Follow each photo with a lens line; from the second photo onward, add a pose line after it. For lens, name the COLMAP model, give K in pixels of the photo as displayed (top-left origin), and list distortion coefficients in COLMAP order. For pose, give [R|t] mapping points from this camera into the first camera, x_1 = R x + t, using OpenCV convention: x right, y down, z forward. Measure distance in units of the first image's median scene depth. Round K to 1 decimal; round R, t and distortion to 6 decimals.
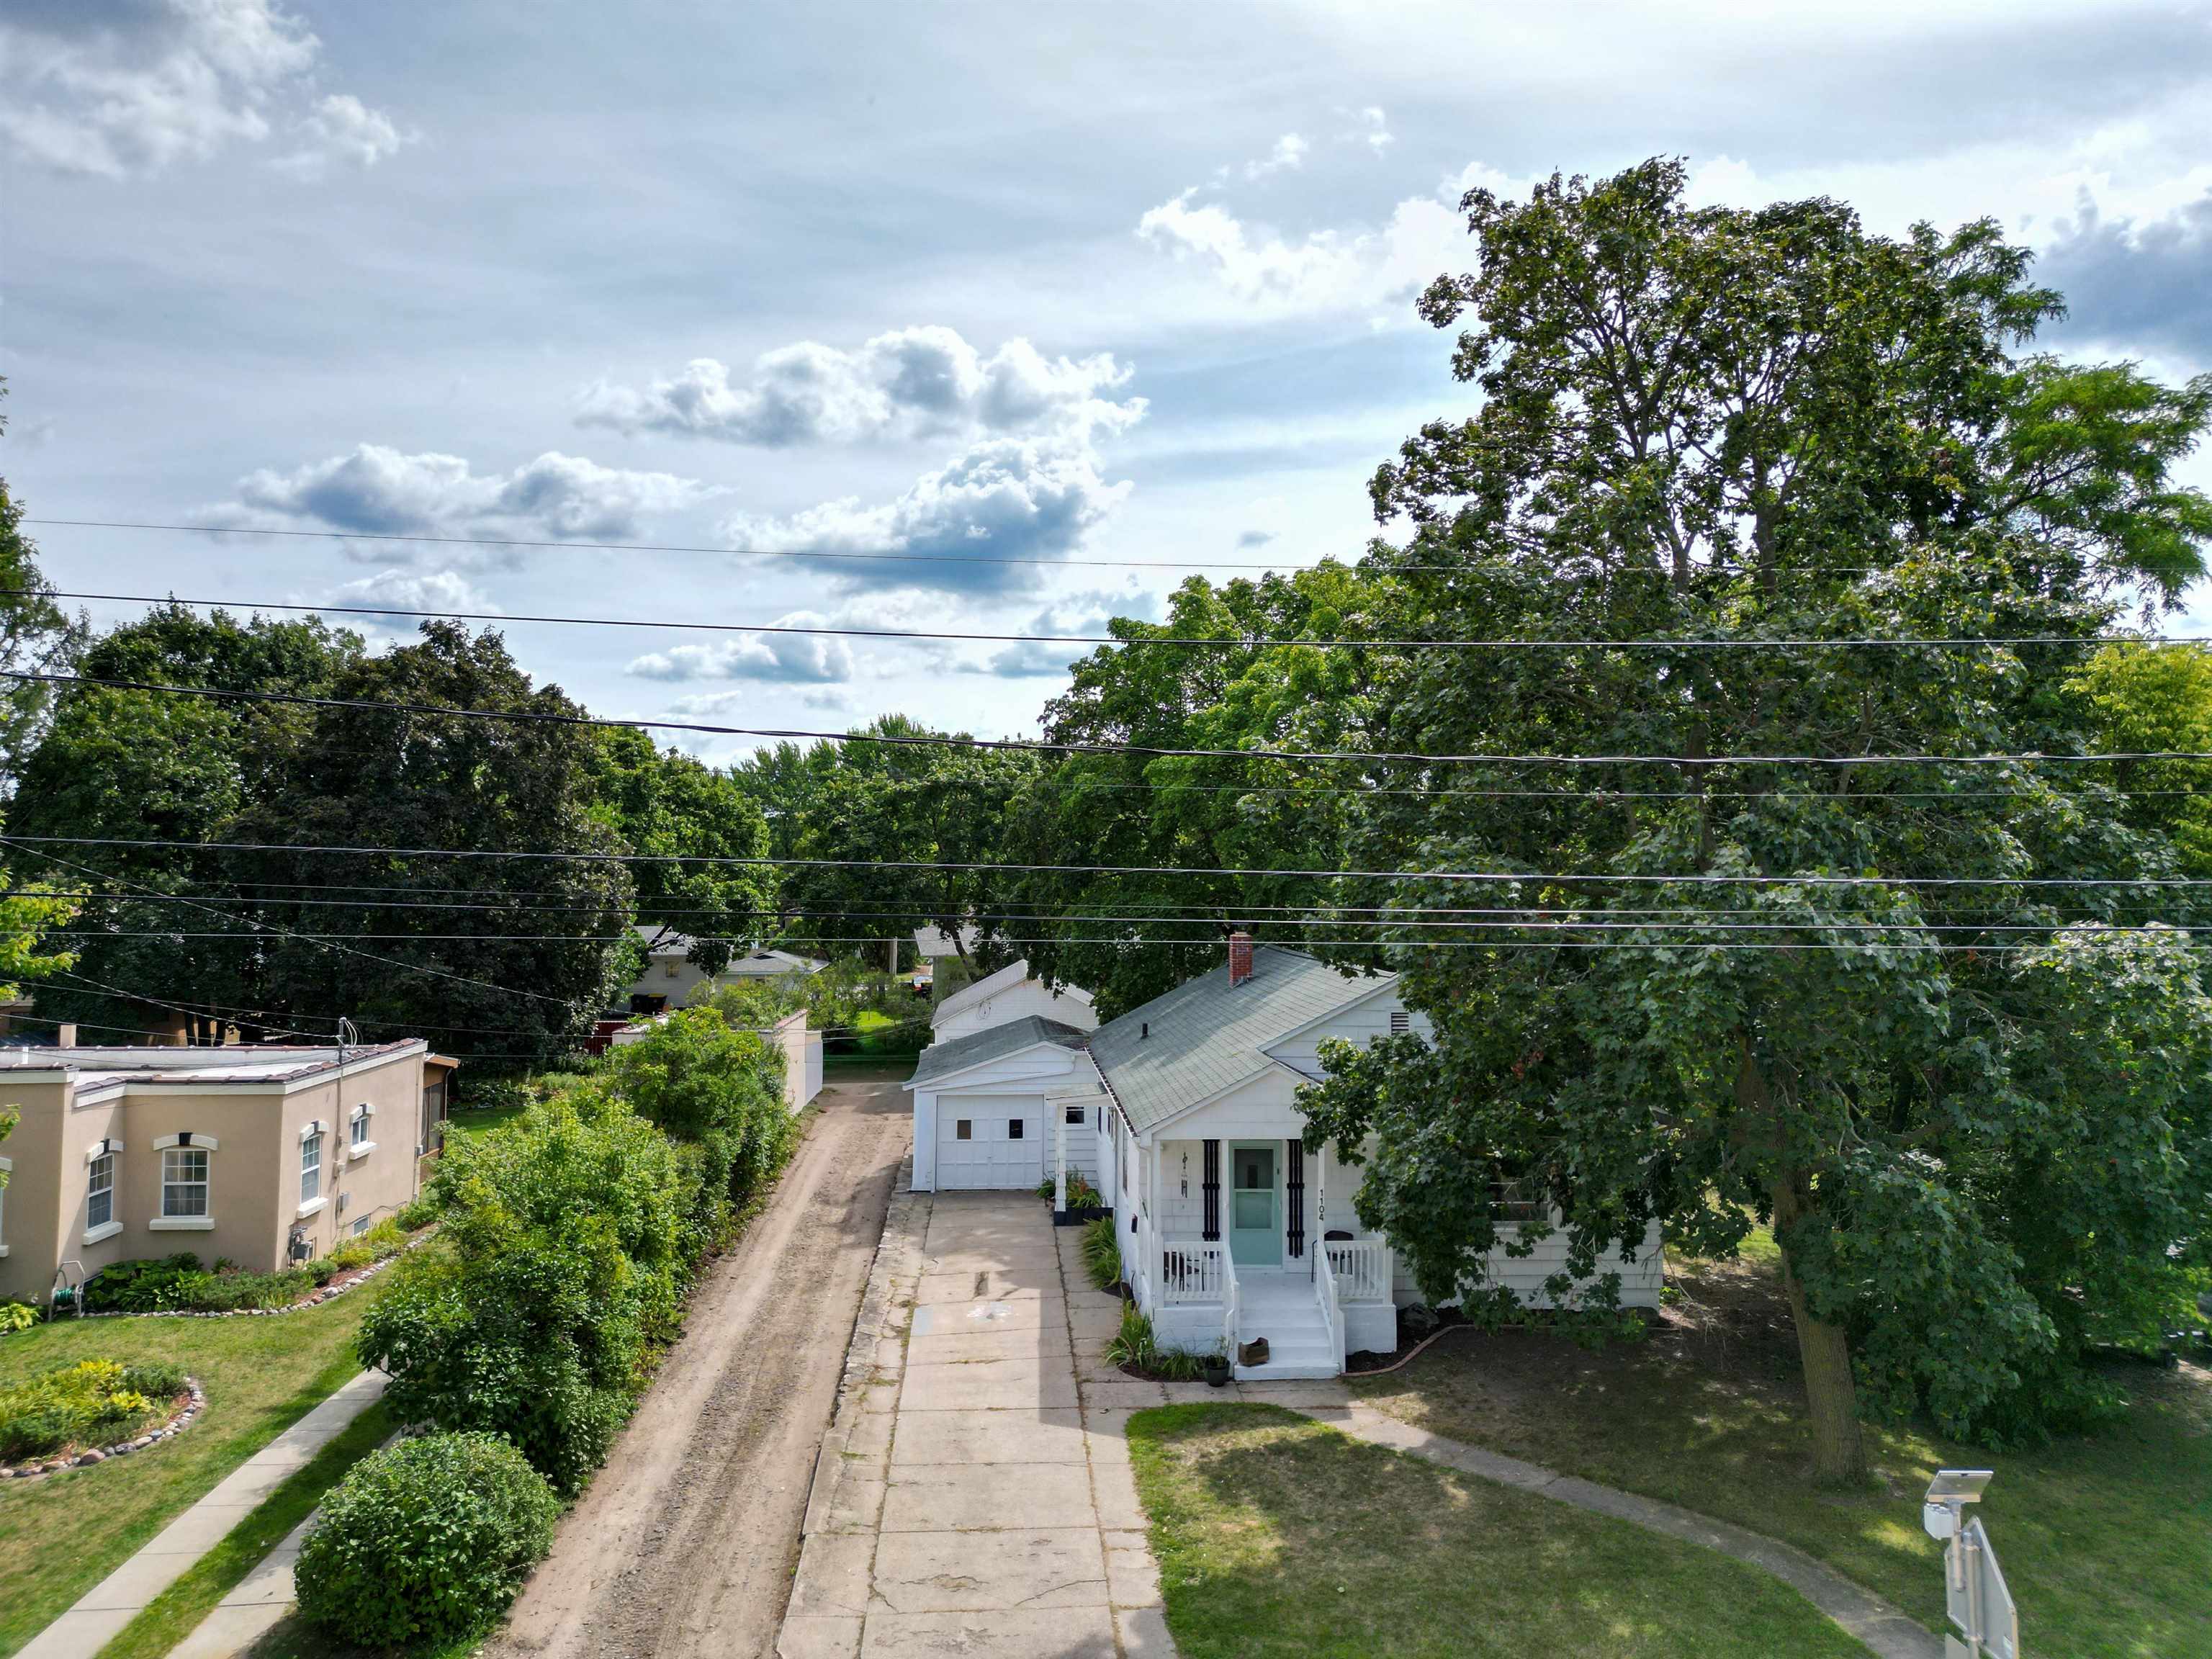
lens RADIAL K [[1550.5, 0, 1106.0], [0, 1550.5, 829.5], [0, 0, 1]] dist [0.077734, -0.064506]
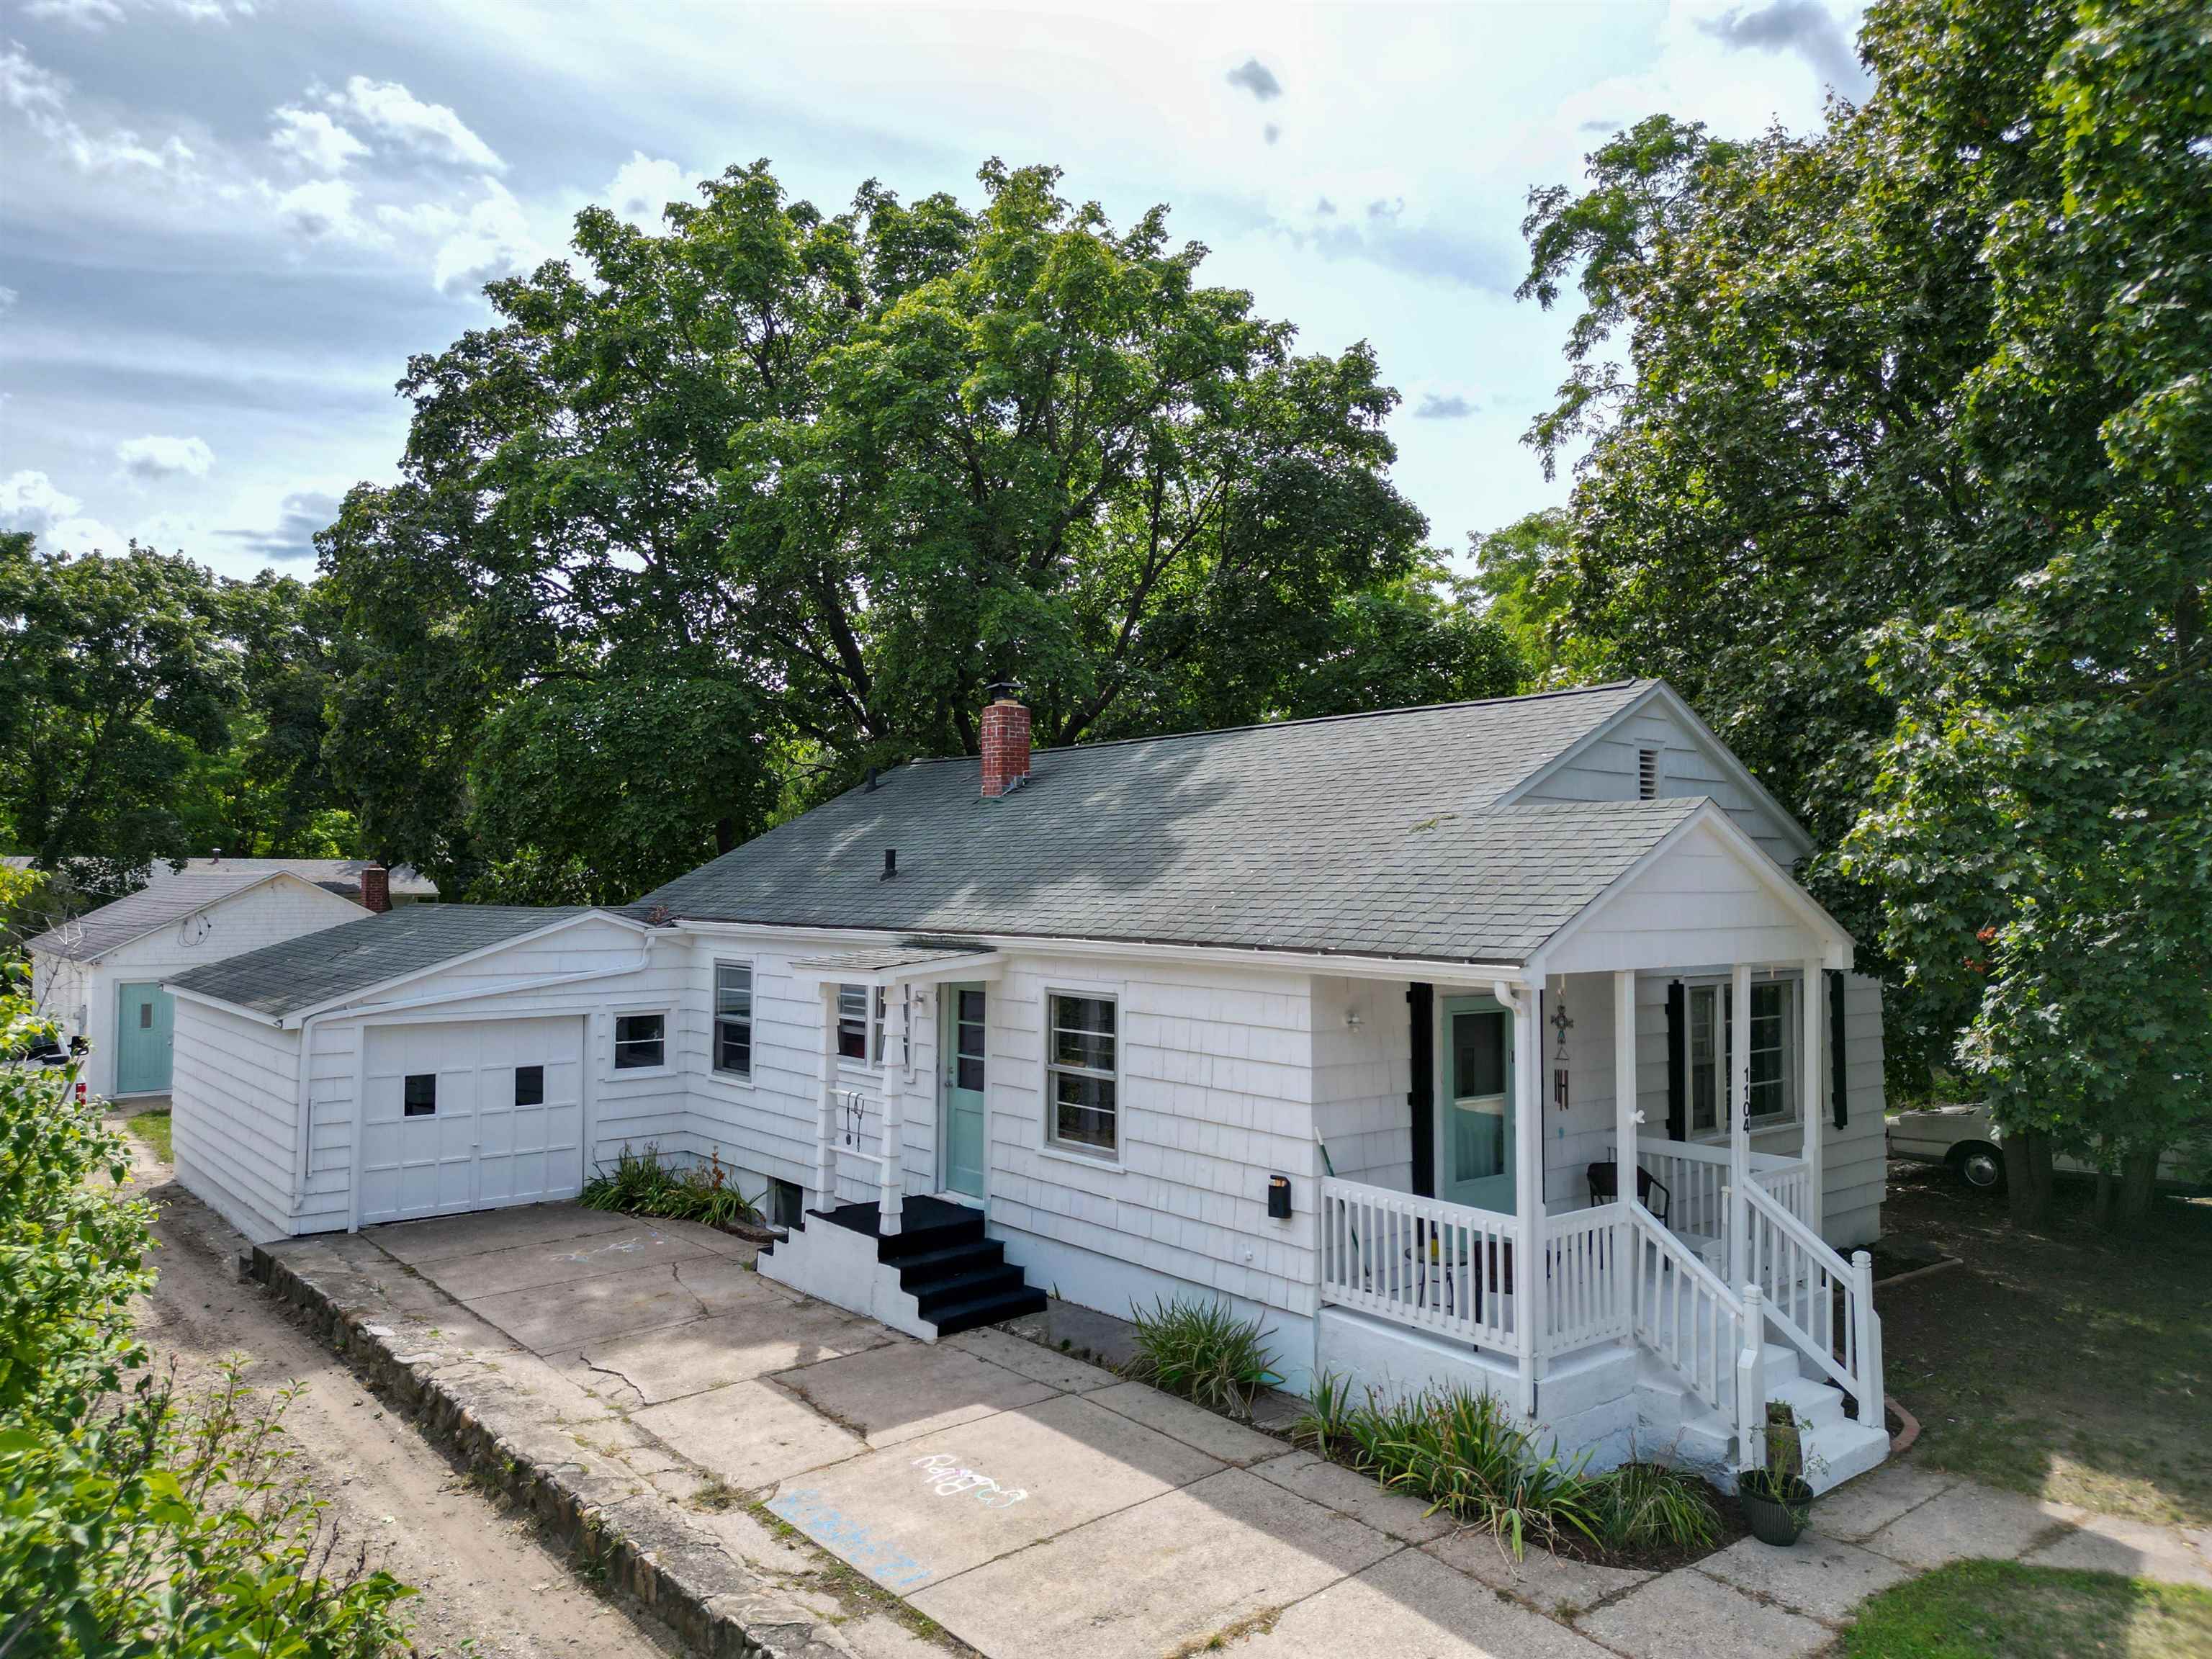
lens RADIAL K [[1550.5, 0, 1106.0], [0, 1550.5, 829.5], [0, 0, 1]] dist [0.077734, -0.064506]
pose [[0.816944, 0.016172, 0.576490, -0.317546], [-0.018082, 0.999834, -0.002425, 0.170522], [-0.576433, -0.008443, 0.817100, 0.758062]]
